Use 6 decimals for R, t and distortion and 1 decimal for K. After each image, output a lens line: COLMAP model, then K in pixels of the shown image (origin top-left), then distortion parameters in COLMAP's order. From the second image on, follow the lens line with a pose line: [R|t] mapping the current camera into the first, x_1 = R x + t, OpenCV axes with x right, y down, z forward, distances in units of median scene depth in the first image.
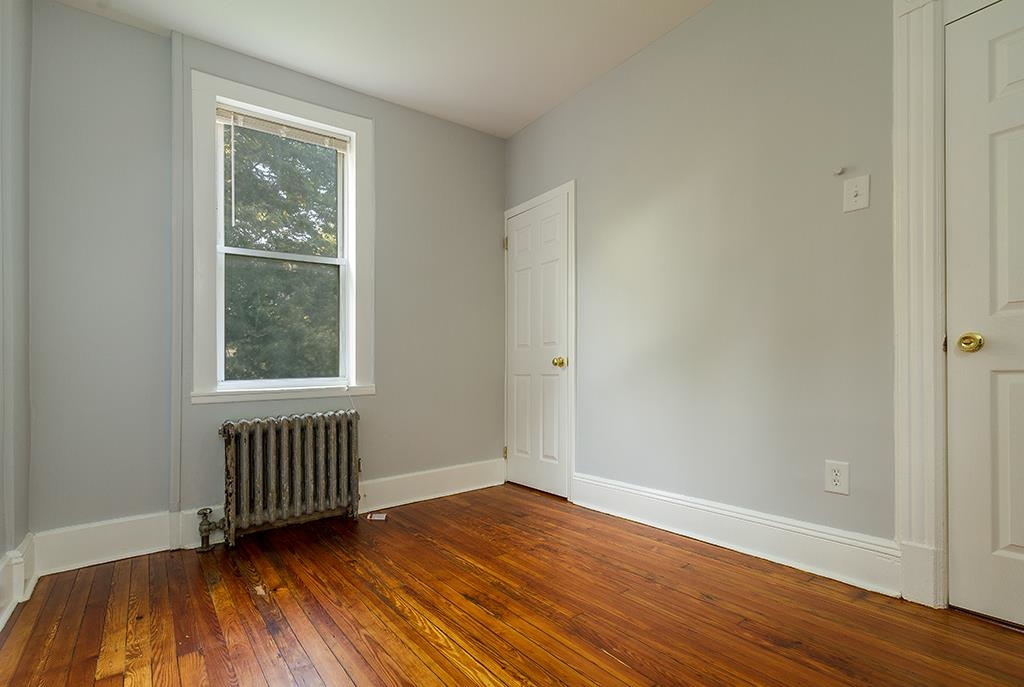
lens RADIAL K [[482.7, 0, 513.0], [0, 482.7, 362.4], [0, 0, 1]] dist [0.001748, -0.000187]
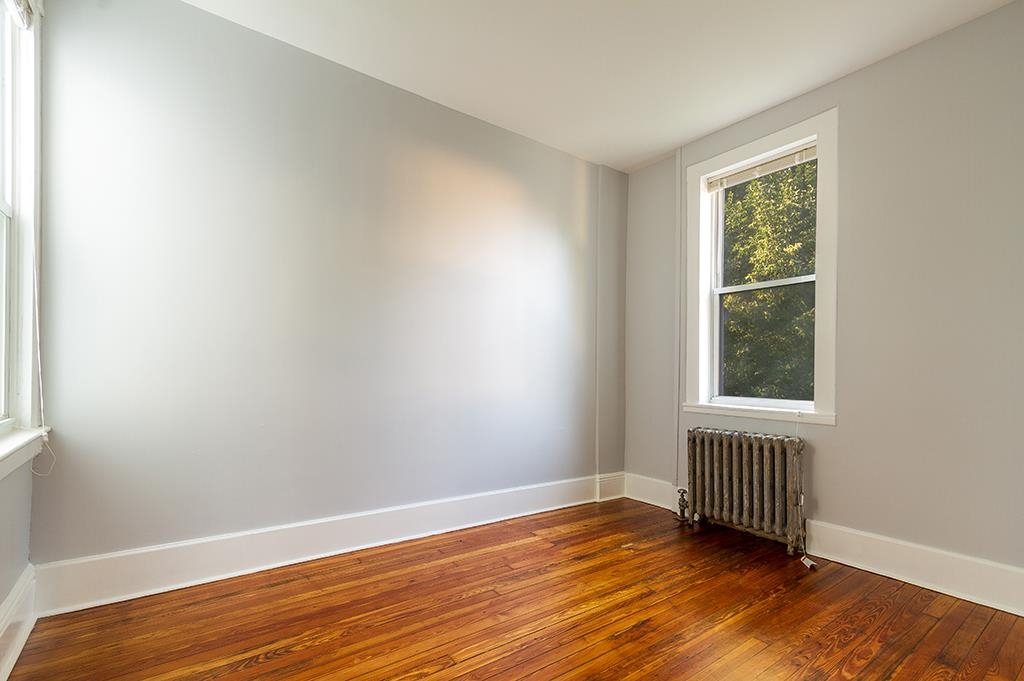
lens RADIAL K [[474.9, 0, 513.1], [0, 474.9, 356.9], [0, 0, 1]] dist [-0.001133, 0.000391]
pose [[-0.026003, -0.003003, -0.999657, 0.698452], [-0.002912, 0.999991, -0.002928, -0.062981], [0.999658, 0.002835, -0.026011, 0.545186]]
